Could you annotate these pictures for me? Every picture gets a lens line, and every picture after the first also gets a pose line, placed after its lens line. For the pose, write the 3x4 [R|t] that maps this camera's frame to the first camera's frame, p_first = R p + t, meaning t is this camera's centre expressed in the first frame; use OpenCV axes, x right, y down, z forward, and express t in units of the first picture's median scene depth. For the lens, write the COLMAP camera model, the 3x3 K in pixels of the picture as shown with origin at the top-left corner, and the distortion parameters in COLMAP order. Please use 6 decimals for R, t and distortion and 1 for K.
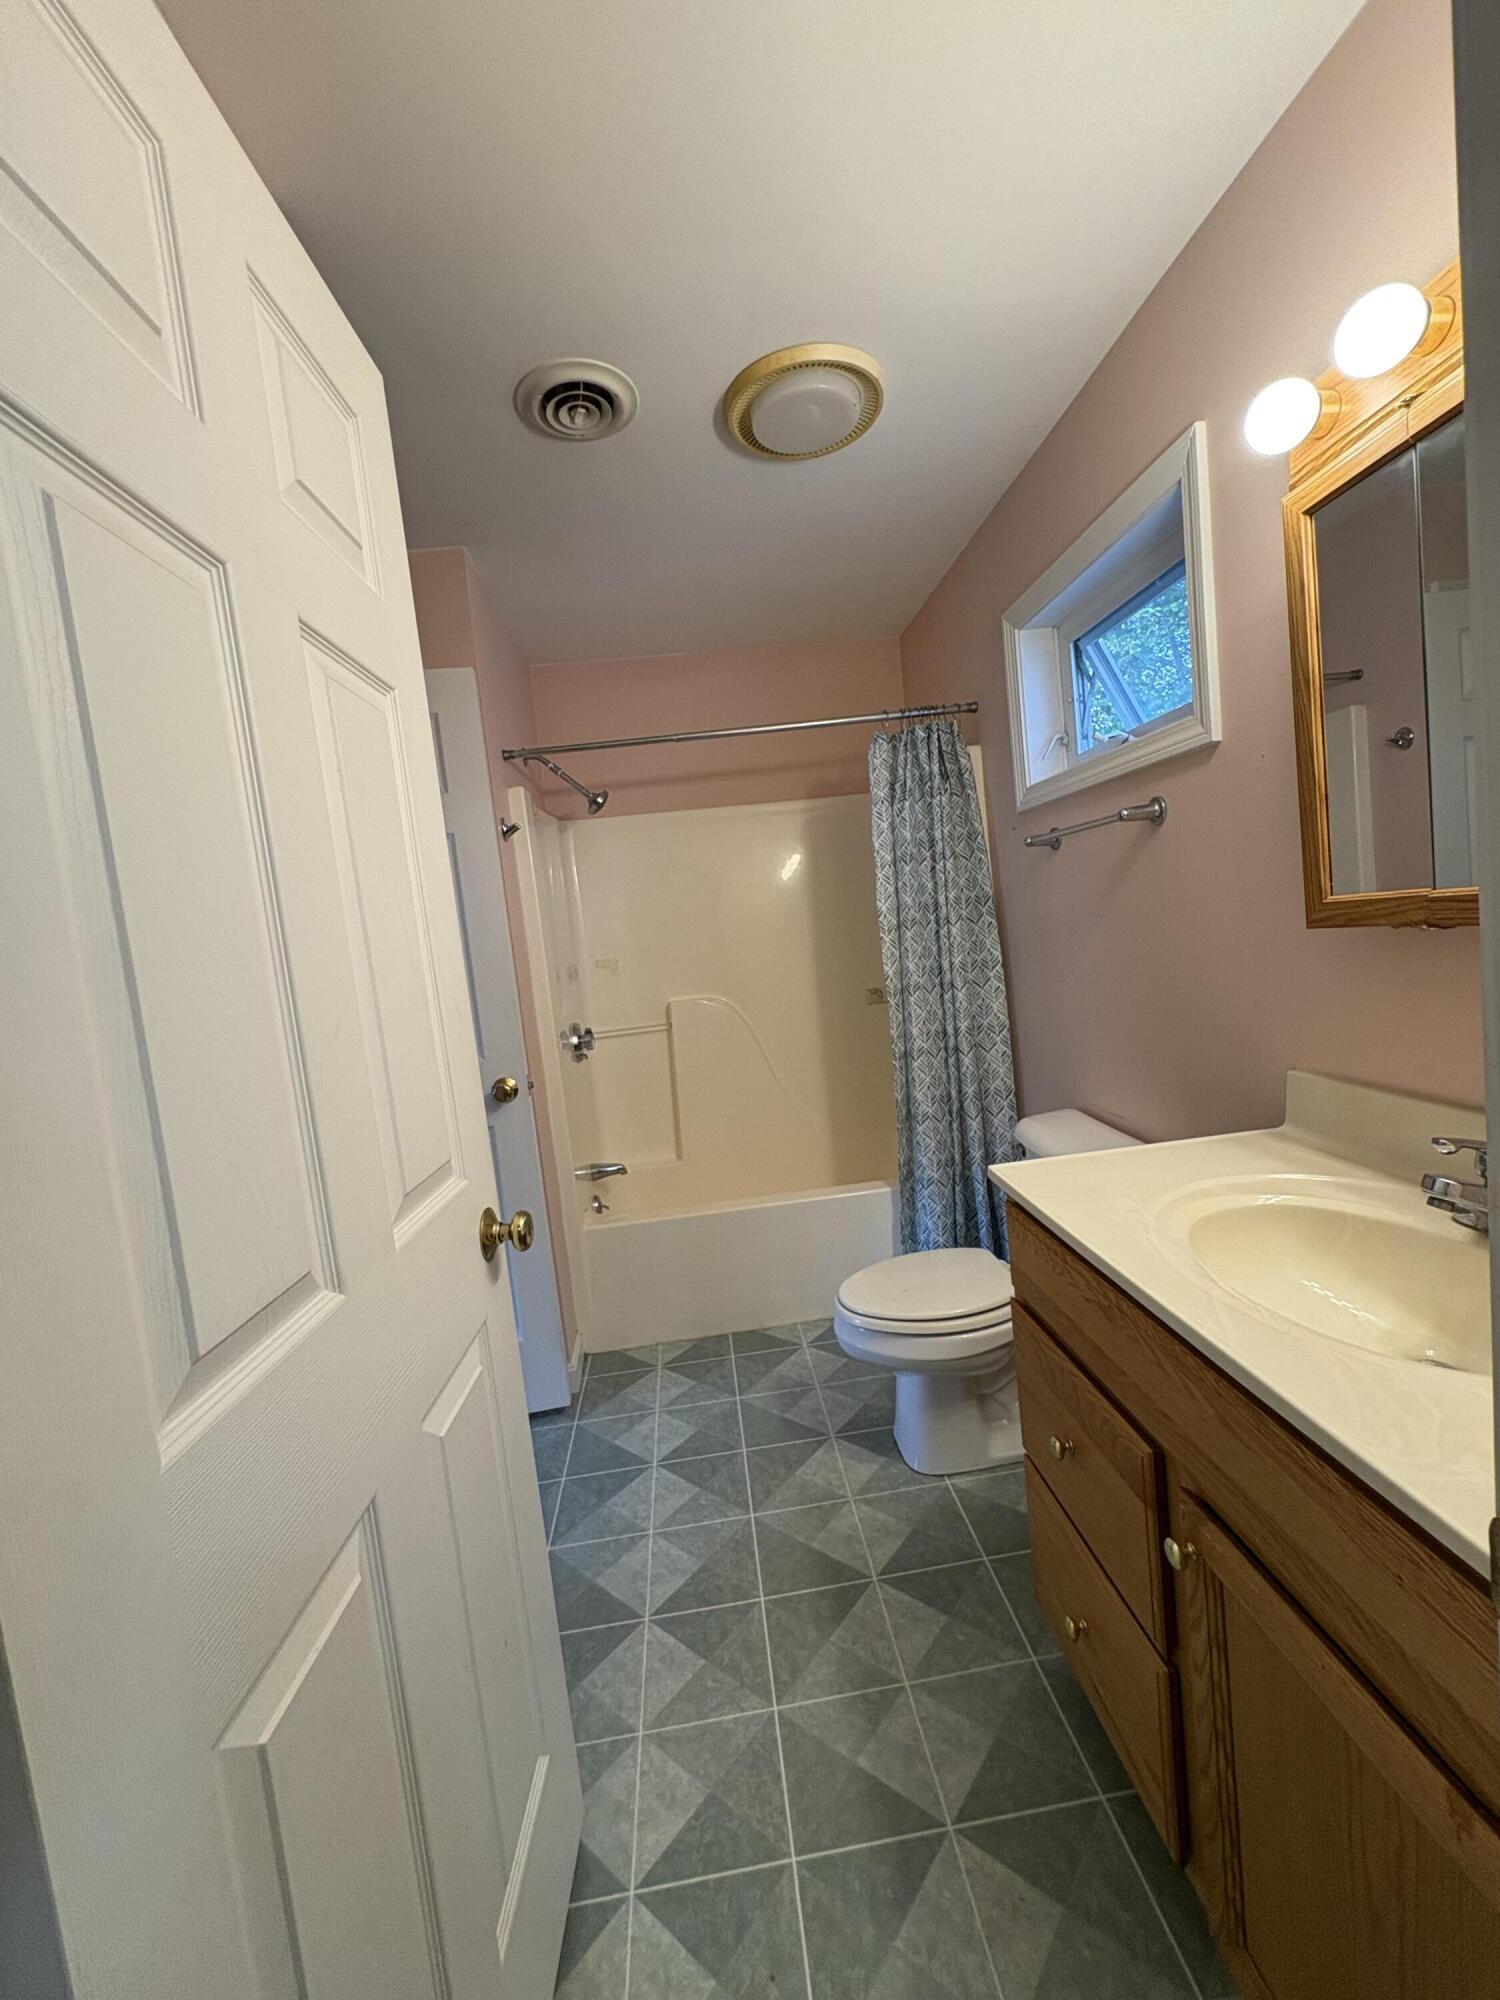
lens RADIAL K [[799.5, 0, 750.0], [0, 799.5, 1000.0], [0, 0, 1]] dist [-0.000395, 0.000397]
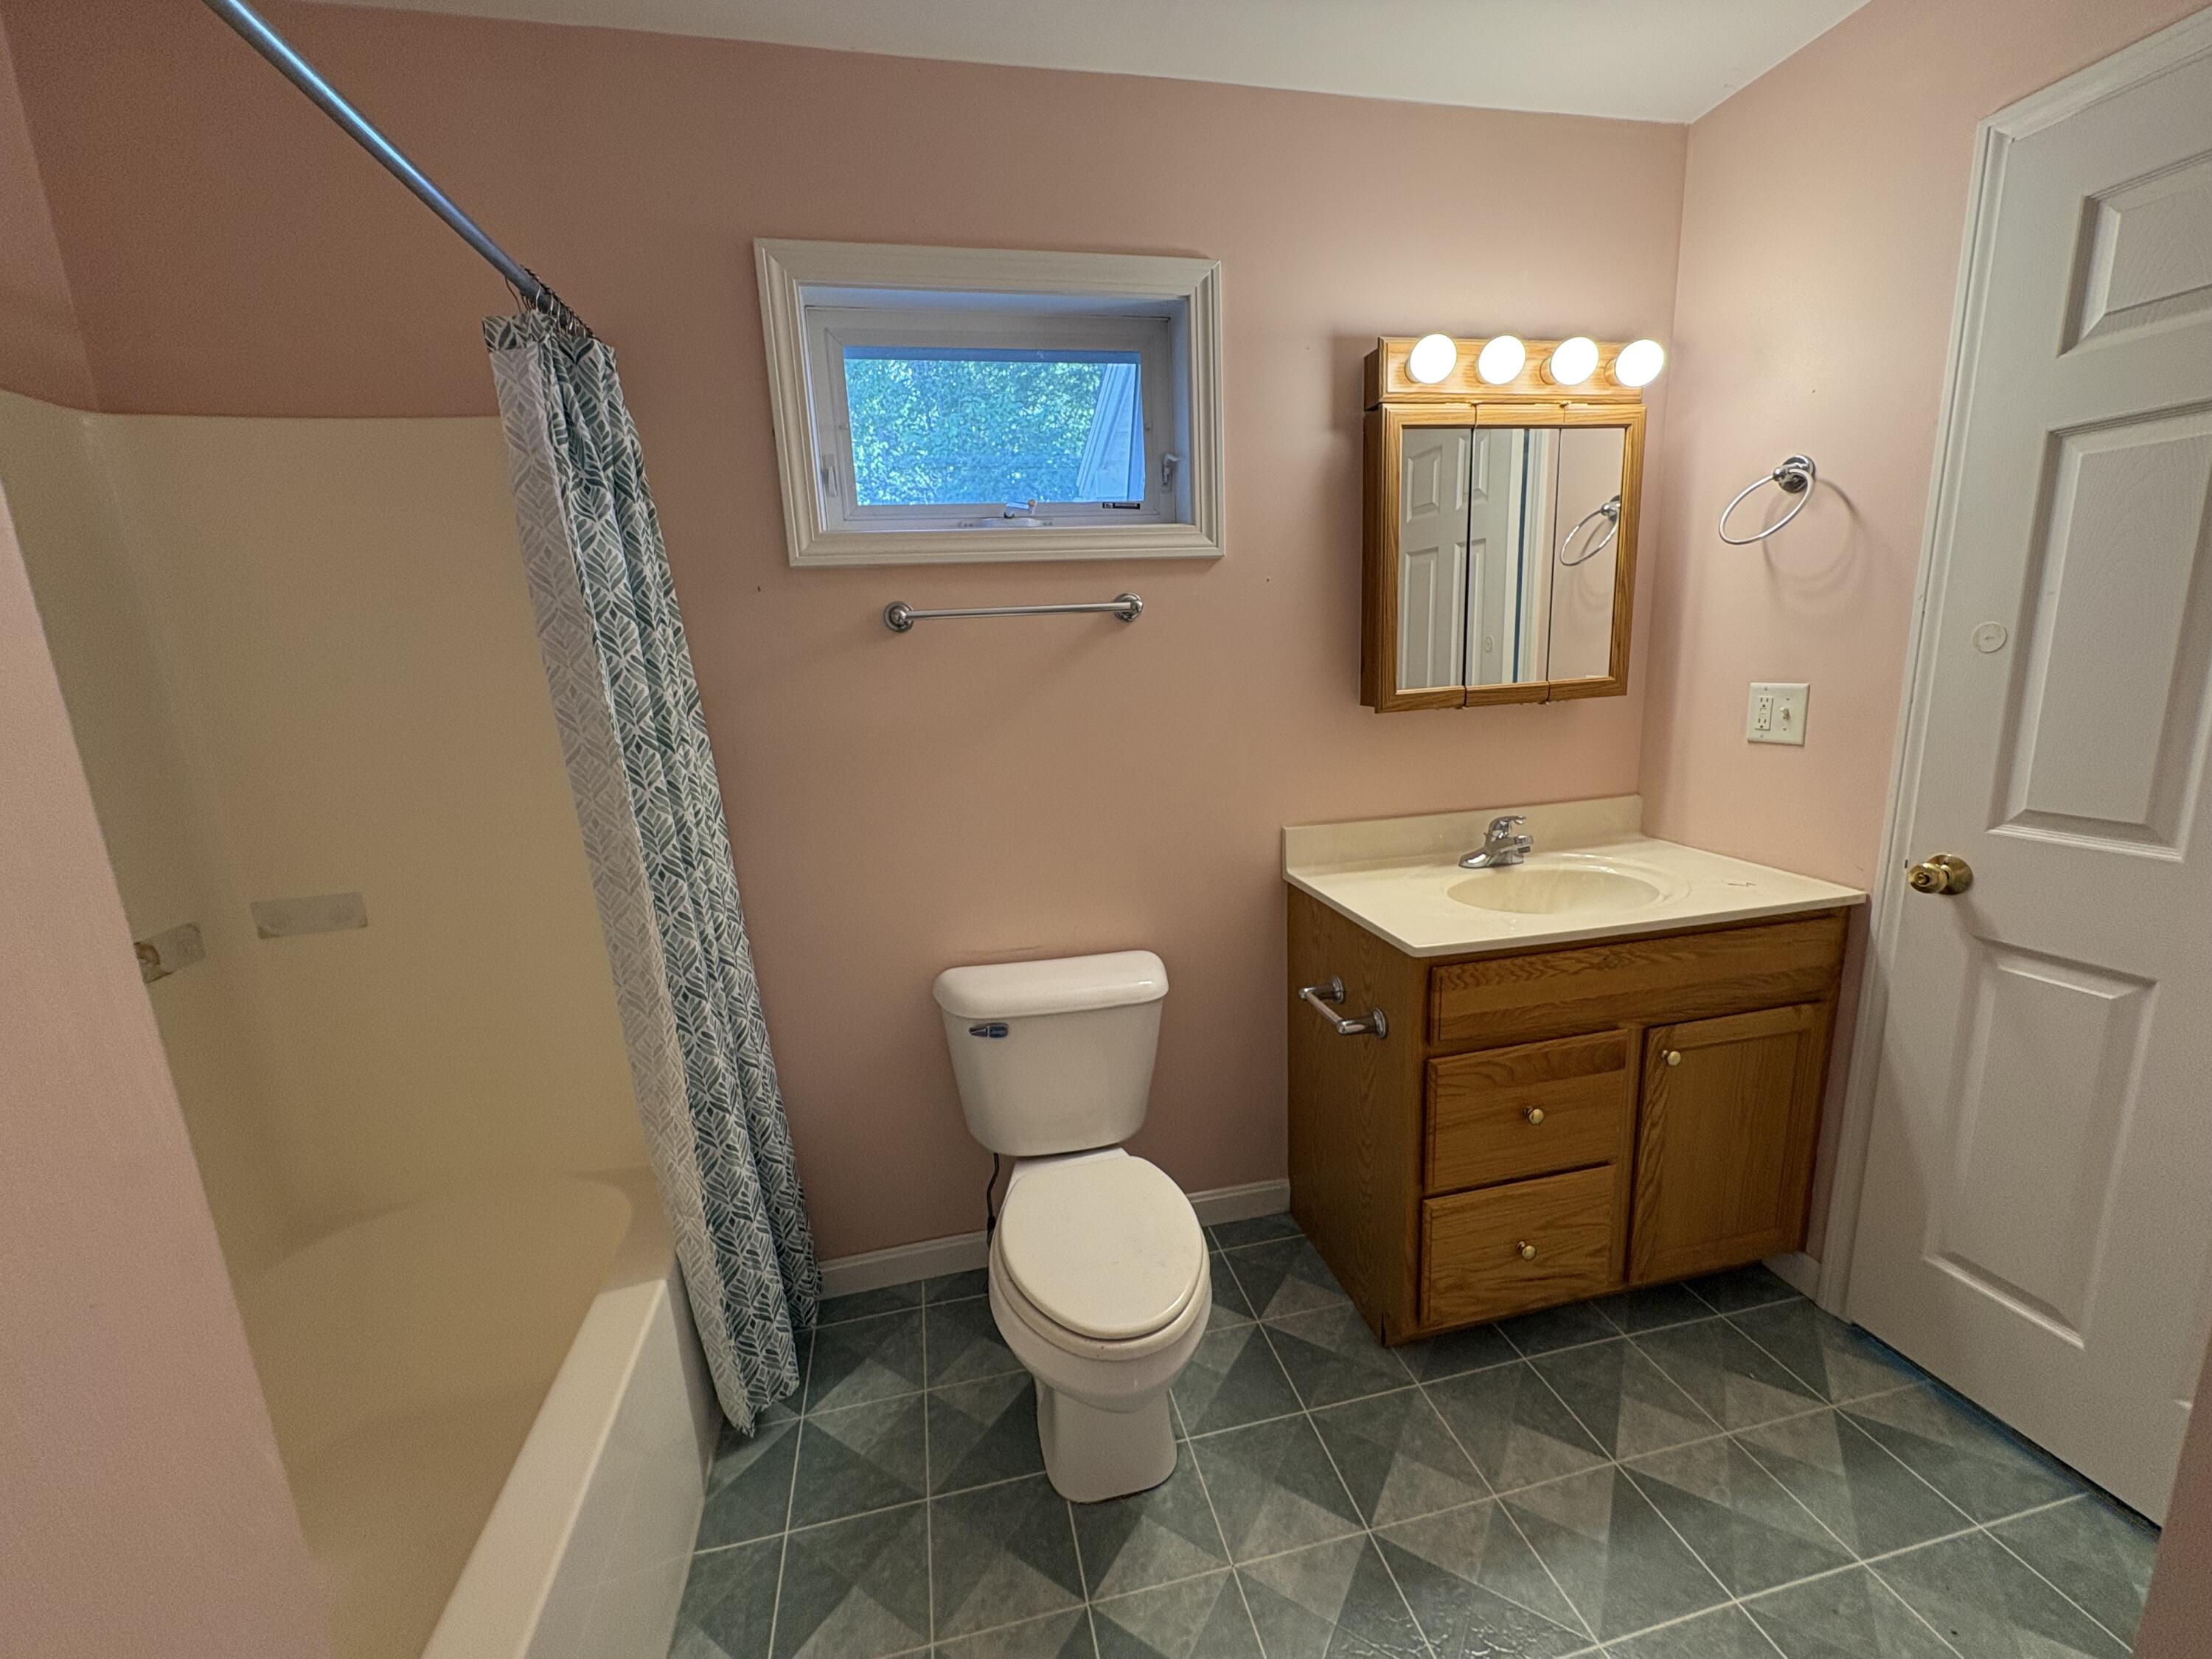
lens RADIAL K [[884.2, 0, 1103.6], [0, 884.2, 827.3], [0, 0, 1]] dist [-0.000395, 0.000397]
pose [[-0.122331, -0.094229, 0.988006, -0.617276], [0.145043, 0.983098, 0.111720, -0.101783], [-0.981834, 0.156970, -0.106596, 1.247487]]
